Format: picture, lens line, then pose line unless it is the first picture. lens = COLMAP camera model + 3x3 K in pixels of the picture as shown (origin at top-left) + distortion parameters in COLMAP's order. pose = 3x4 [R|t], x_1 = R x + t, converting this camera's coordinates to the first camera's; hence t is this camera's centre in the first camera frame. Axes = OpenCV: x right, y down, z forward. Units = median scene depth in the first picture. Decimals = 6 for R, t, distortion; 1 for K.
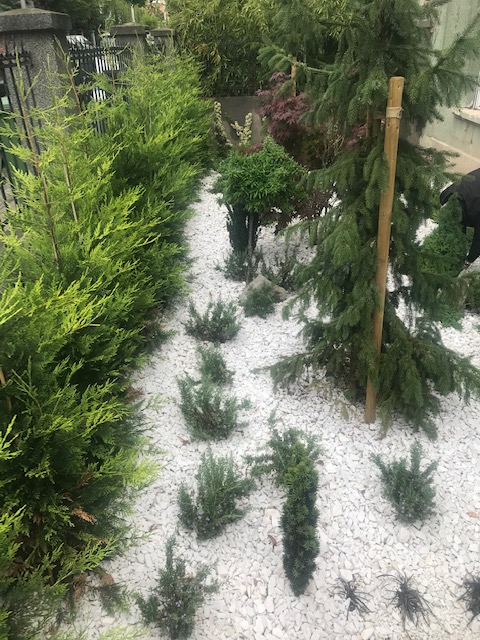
lens RADIAL K [[533.3, 0, 243.5], [0, 533.3, 319.8], [0, 0, 1]] dist [0.047977, -0.083601]
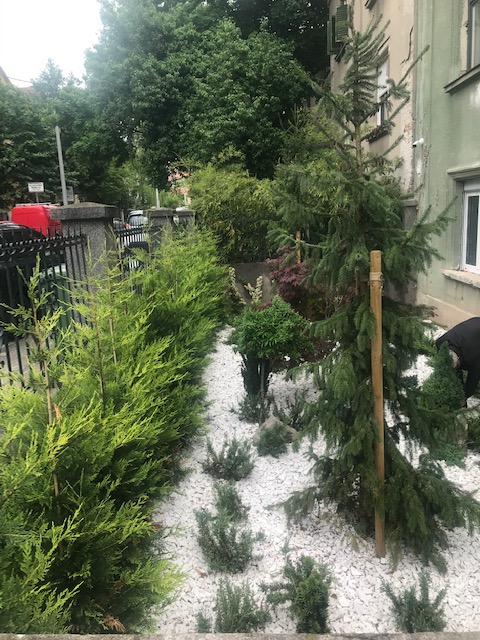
lens RADIAL K [[533.3, 0, 243.5], [0, 533.3, 319.8], [0, 0, 1]] dist [0.047977, -0.083601]
pose [[0.999715, -0.009662, -0.021832, -0.001670], [0.003145, 0.959779, -0.280741, 0.043691], [0.023667, 0.280592, 0.959535, -0.128971]]
